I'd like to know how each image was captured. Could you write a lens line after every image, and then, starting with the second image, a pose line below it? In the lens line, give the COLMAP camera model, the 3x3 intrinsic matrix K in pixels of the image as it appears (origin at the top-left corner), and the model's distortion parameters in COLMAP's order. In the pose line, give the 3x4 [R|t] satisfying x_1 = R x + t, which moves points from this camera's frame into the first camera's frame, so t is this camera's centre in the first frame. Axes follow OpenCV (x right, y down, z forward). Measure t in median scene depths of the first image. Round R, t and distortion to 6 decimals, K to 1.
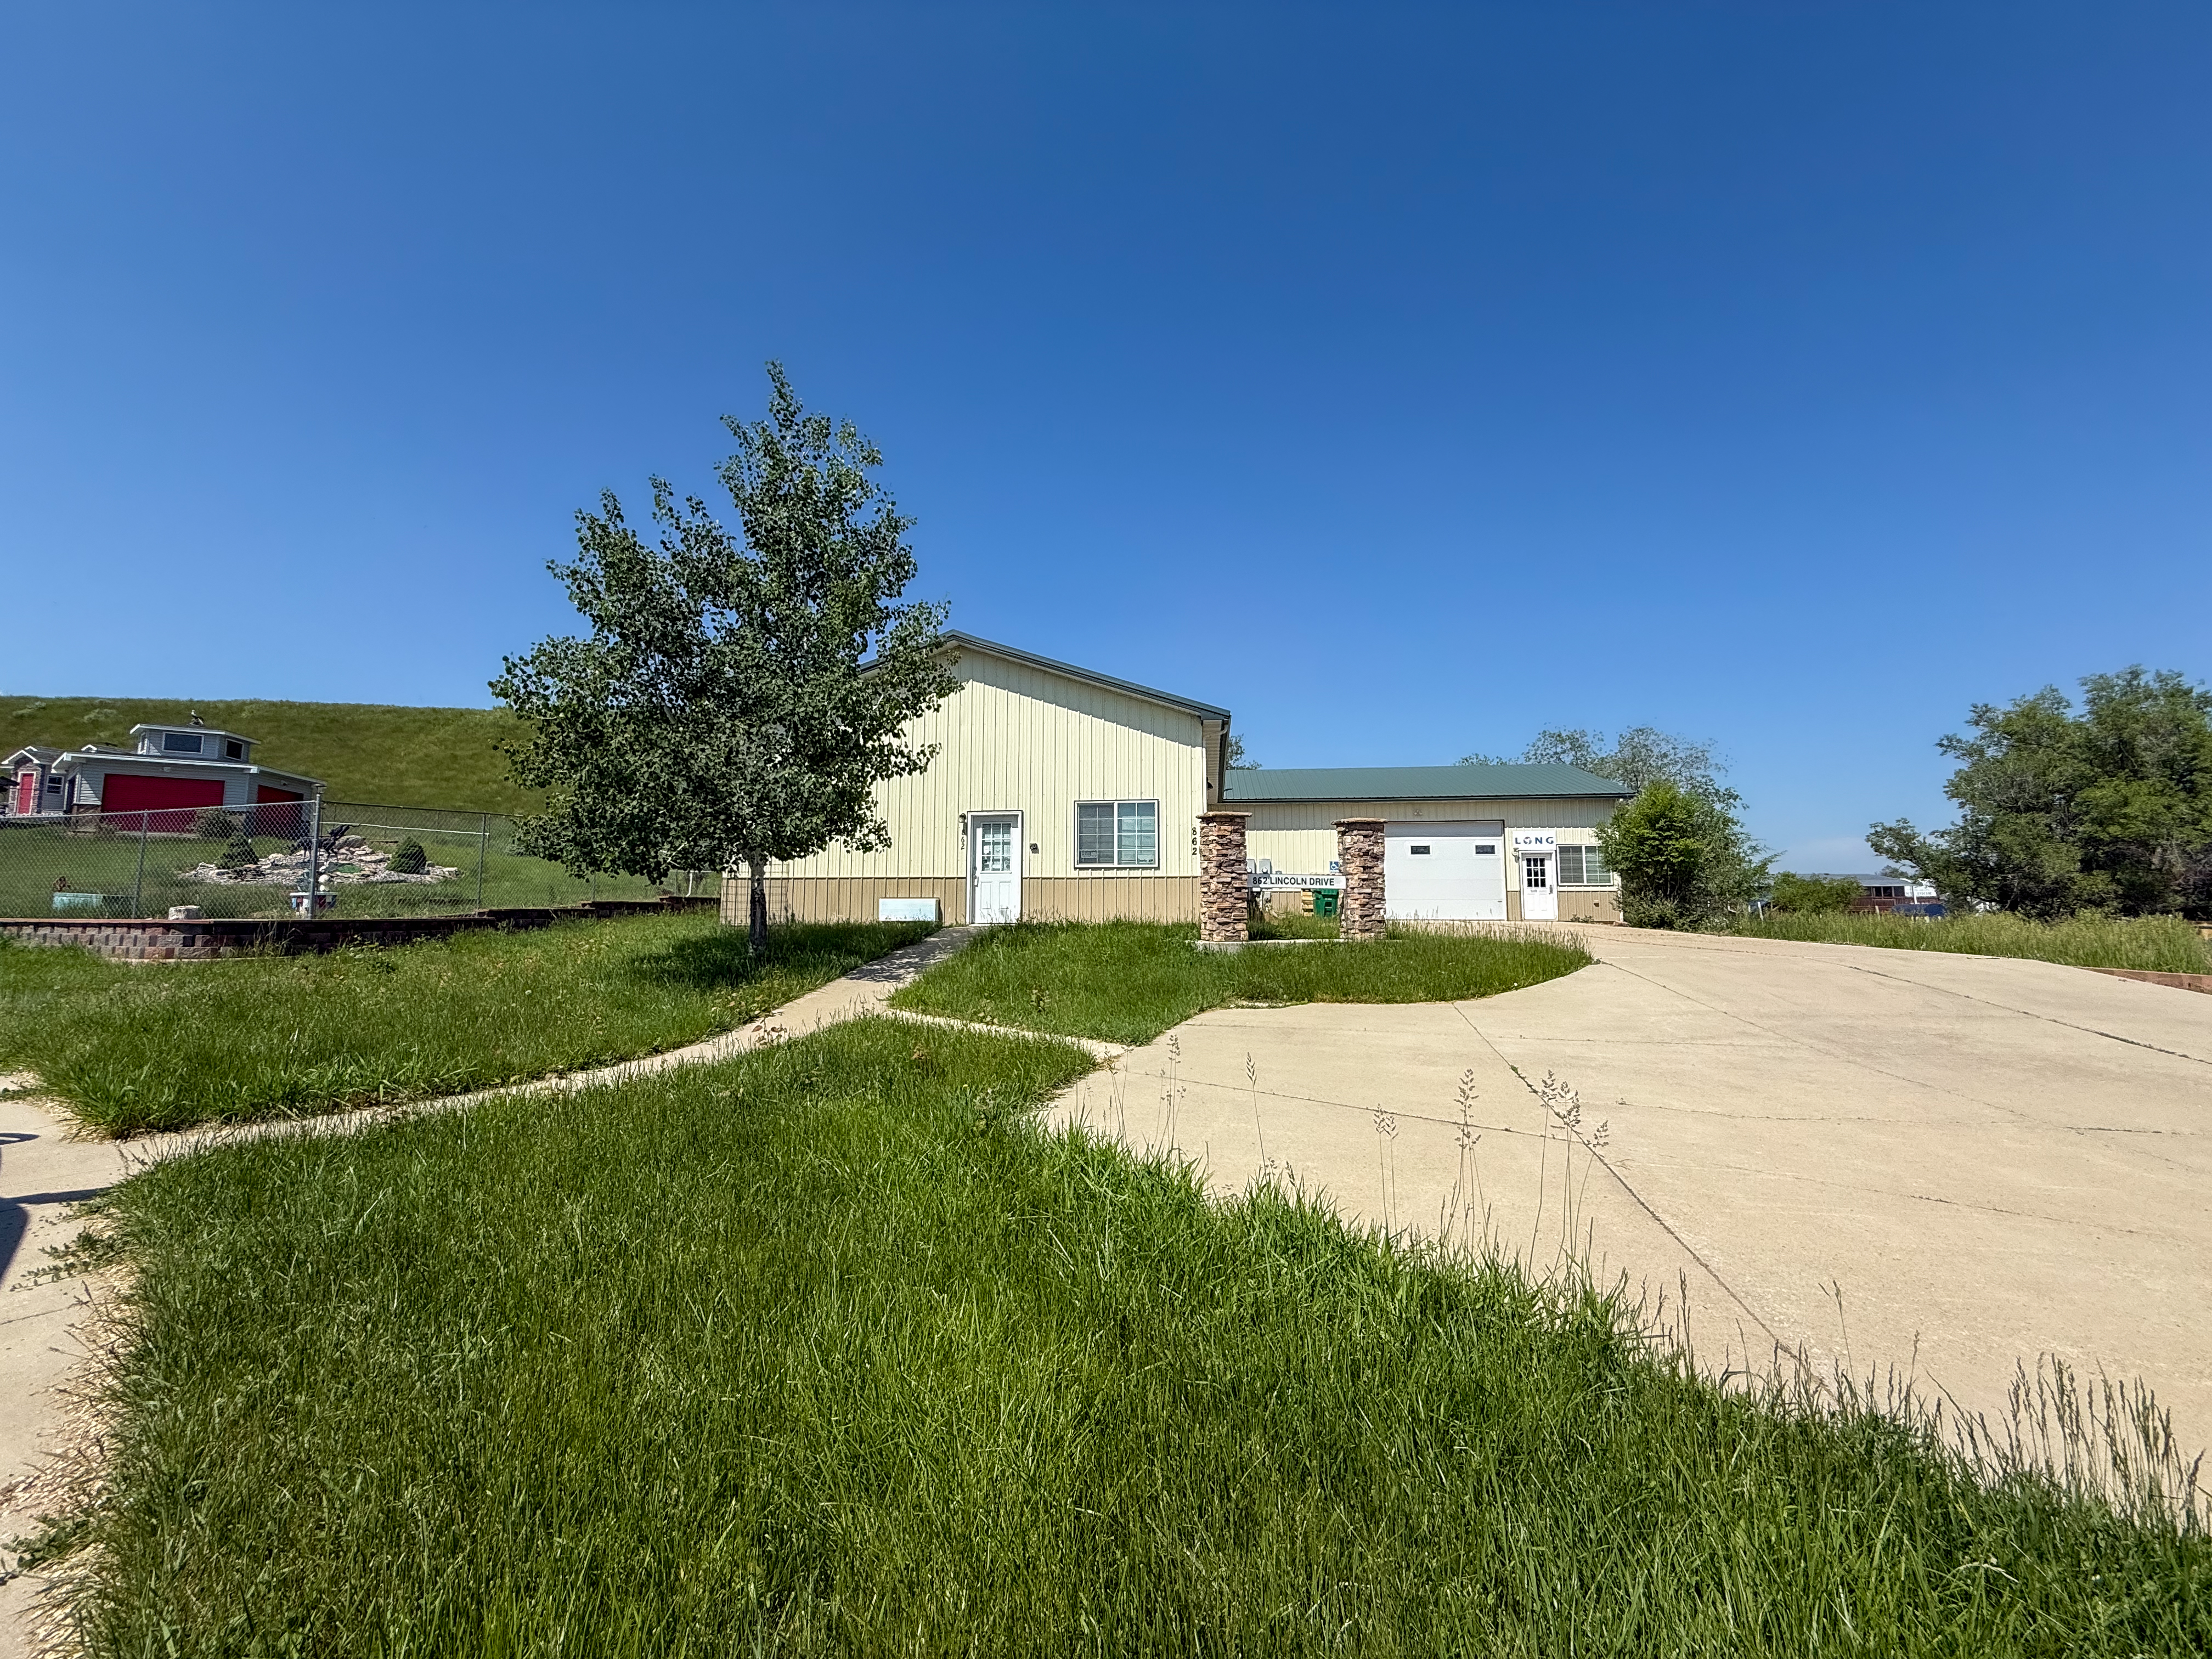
lens RADIAL K [[859.8, 0, 1099.5], [0, 859.8, 831.0], [0, 0, 1]] dist [0.002554, 0.000138]
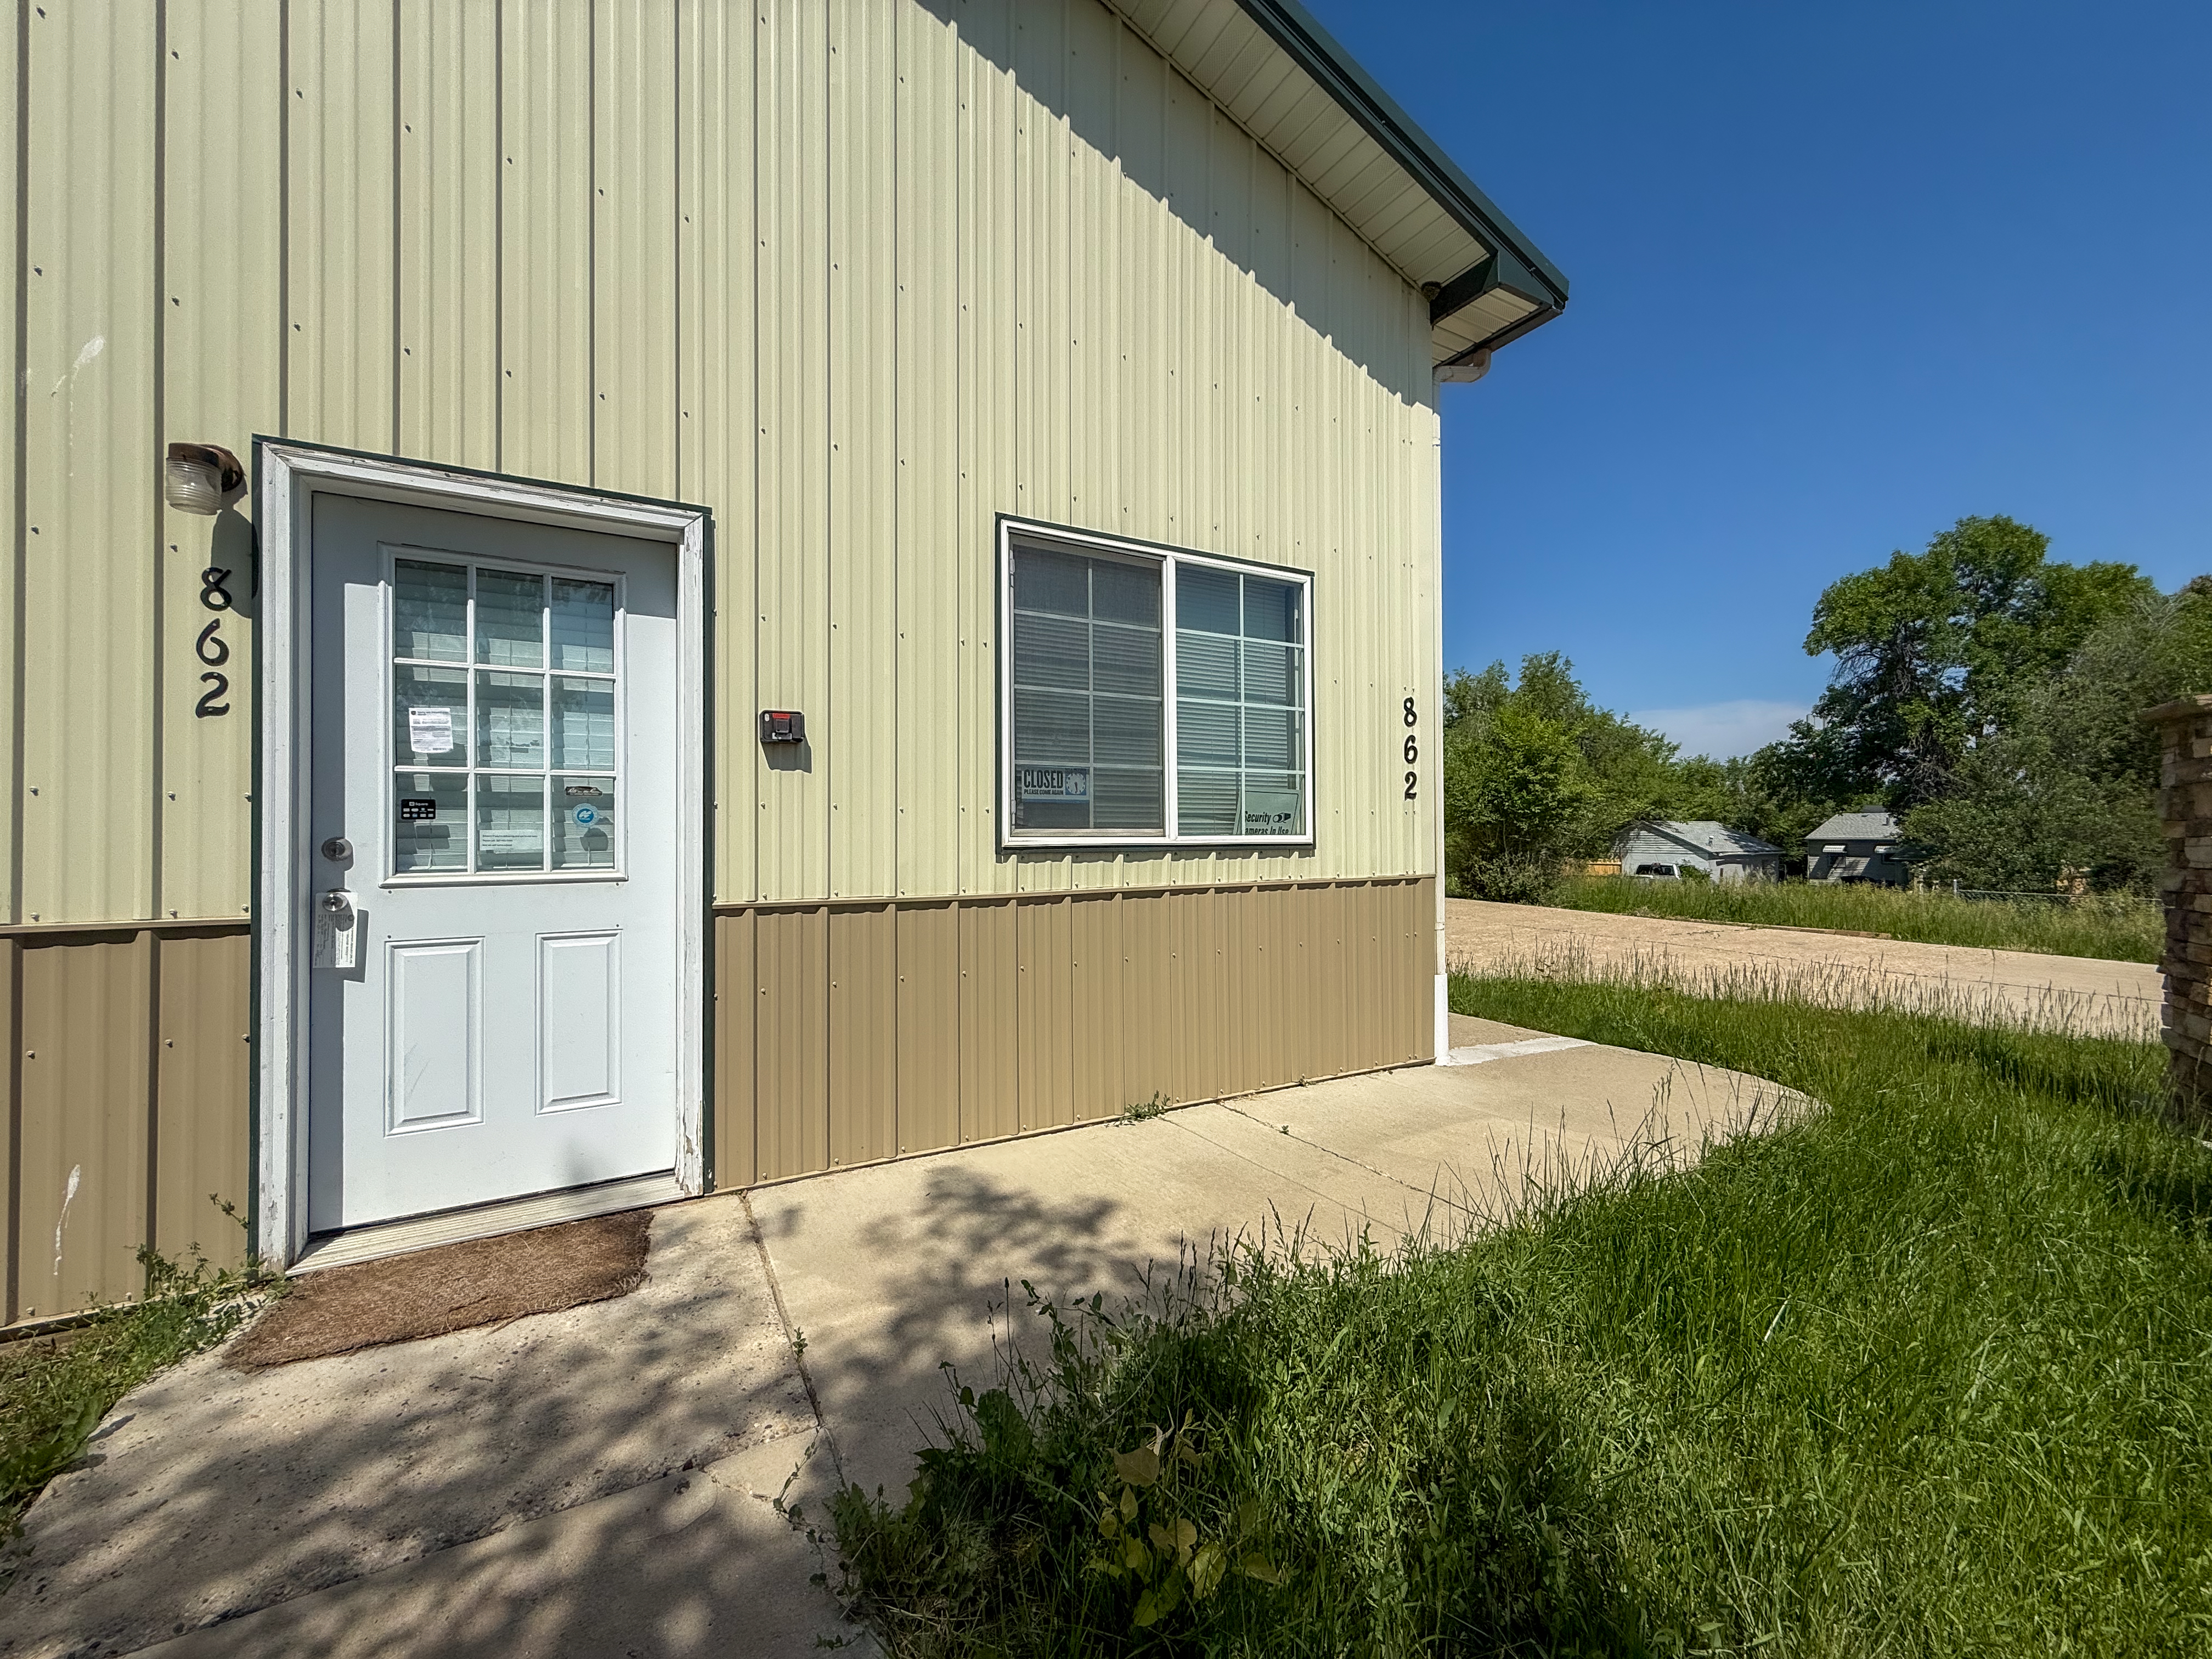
lens RADIAL K [[886.2, 0, 1095.5], [0, 886.2, 824.8], [0, 0, 1]] dist [0.008474, 0.000194]
pose [[0.795521, 0.003259, 0.605917, -0.133847], [-0.050825, 0.996820, 0.061367, 0.022760], [-0.603791, -0.079614, 0.793157, 0.803230]]
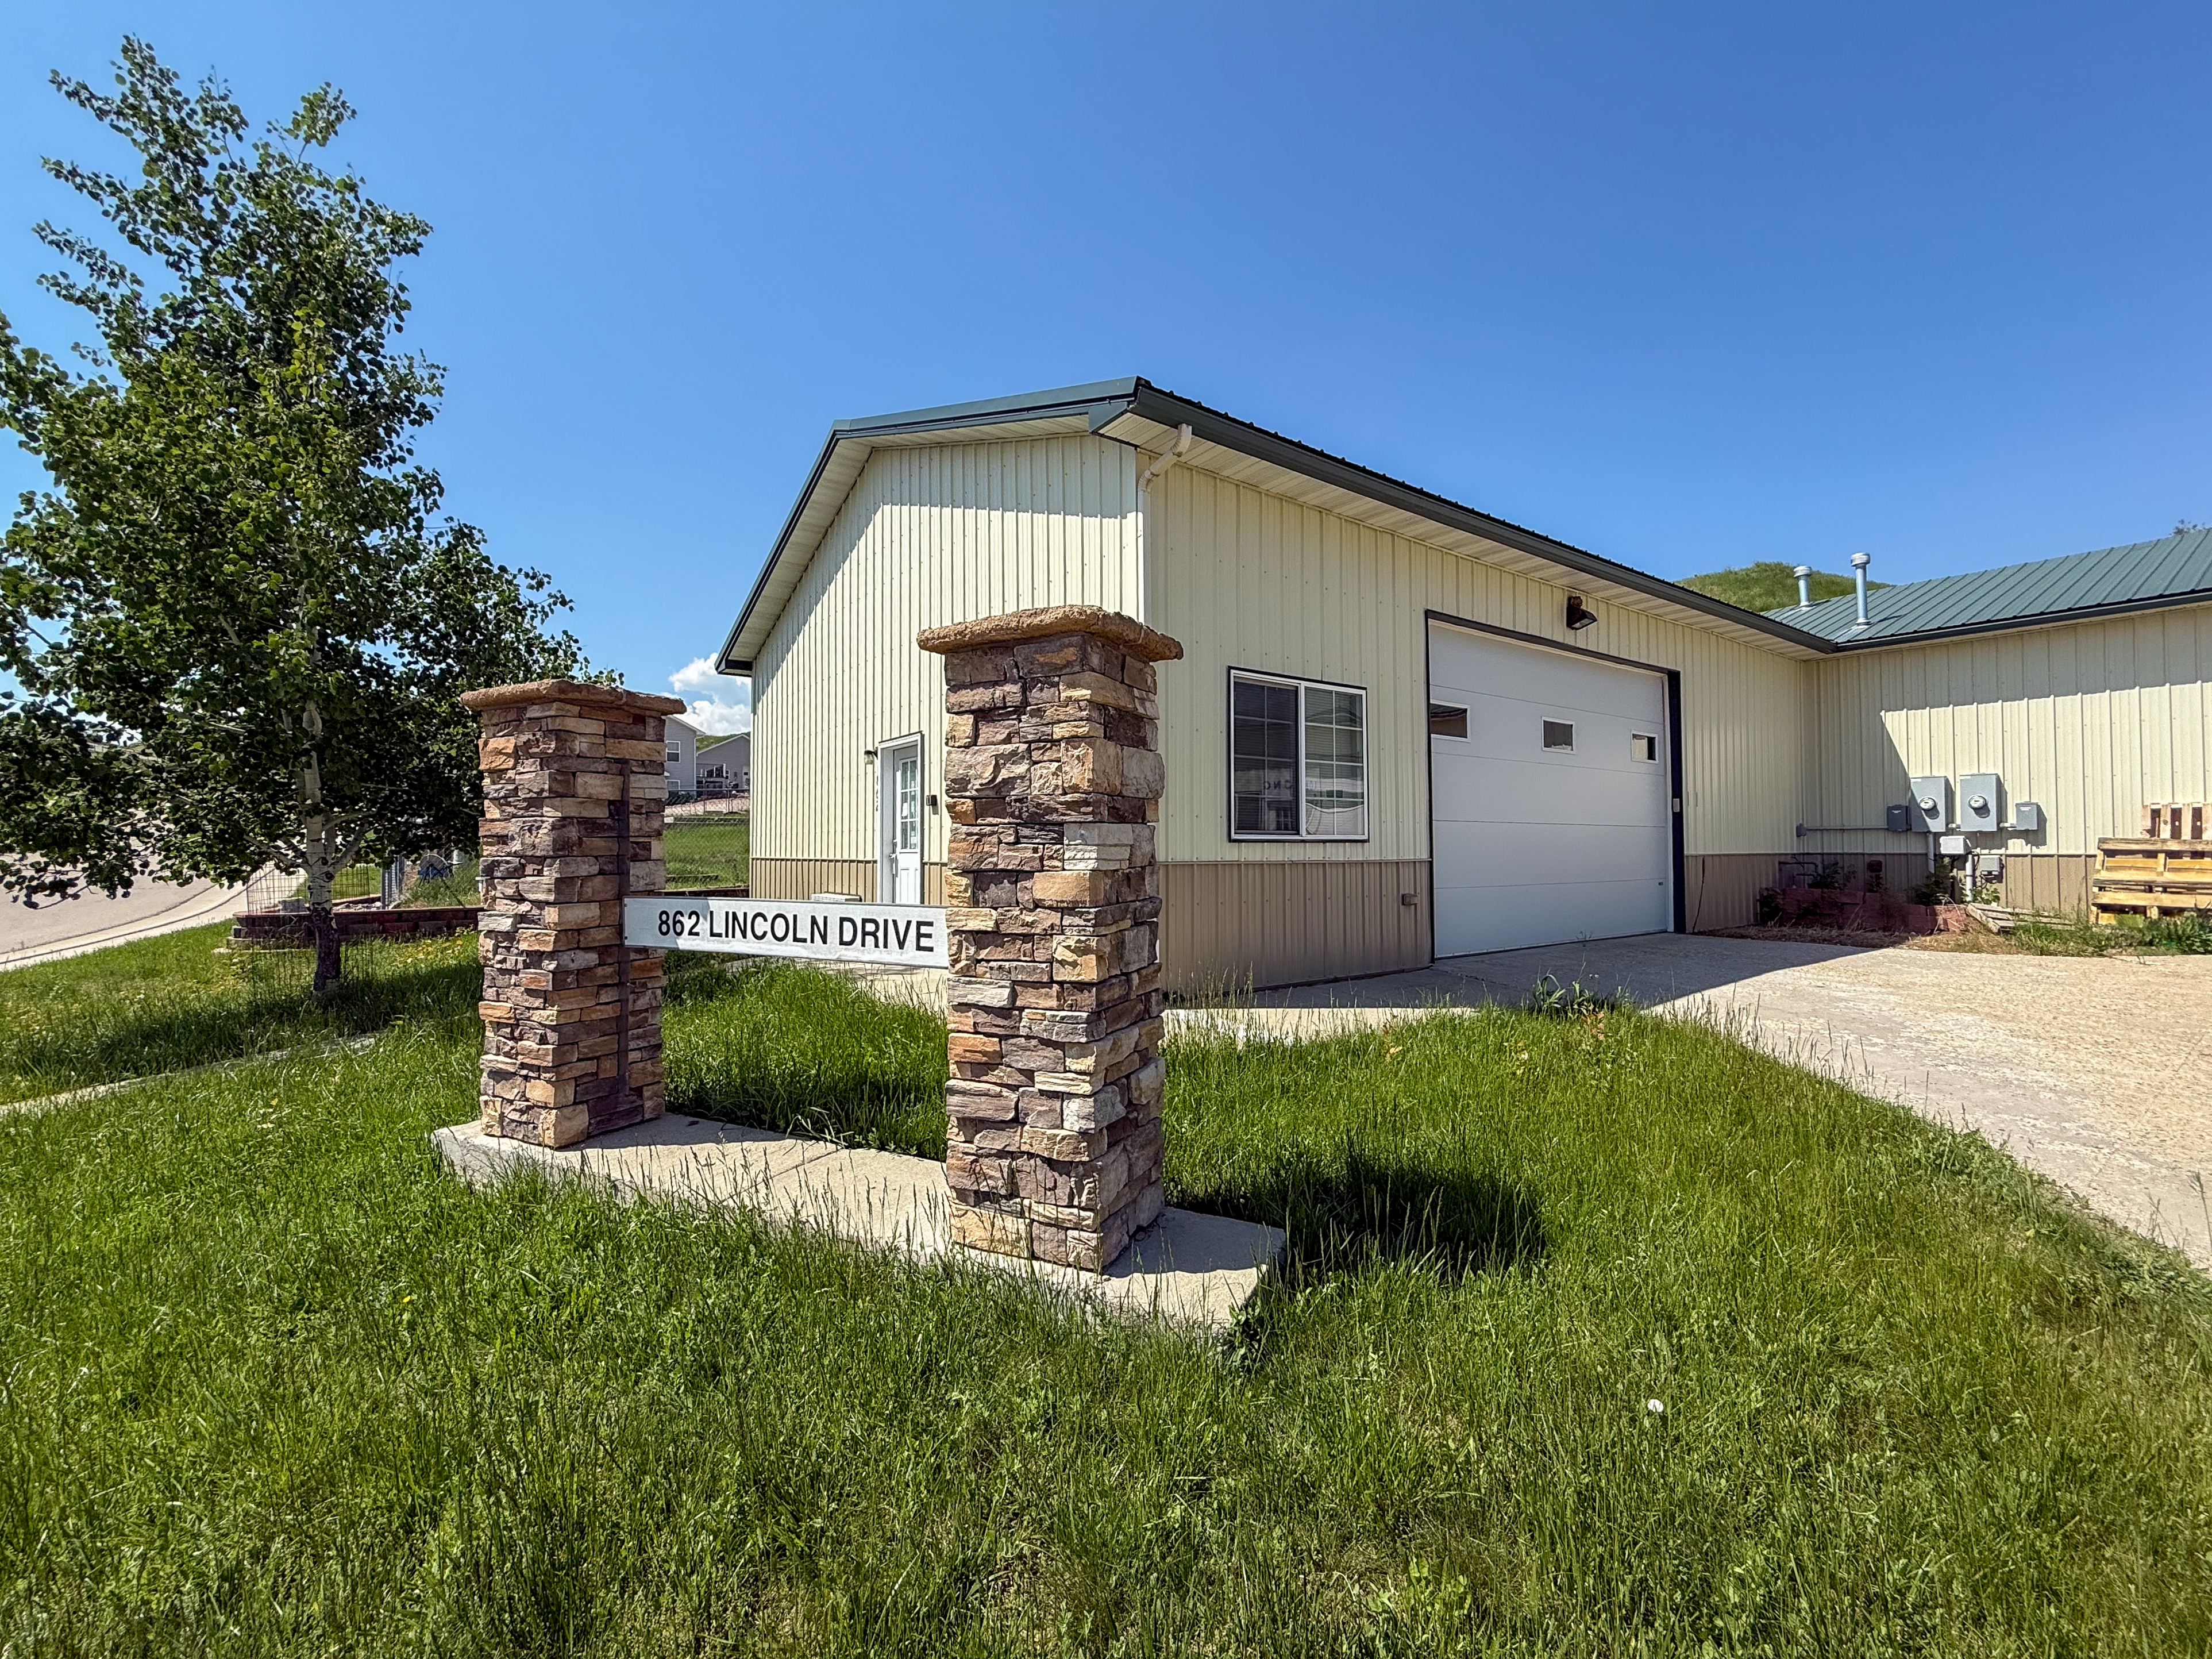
lens RADIAL K [[915.6, 0, 1106.0], [0, 915.6, 829.5], [0, 0, 1]] dist [-0.000422, -0.000120]
pose [[0.695942, -0.021837, -0.717766, 0.374499], [0.072305, 0.996589, 0.039786, 0.020363], [0.714448, -0.079587, 0.695147, 0.687810]]
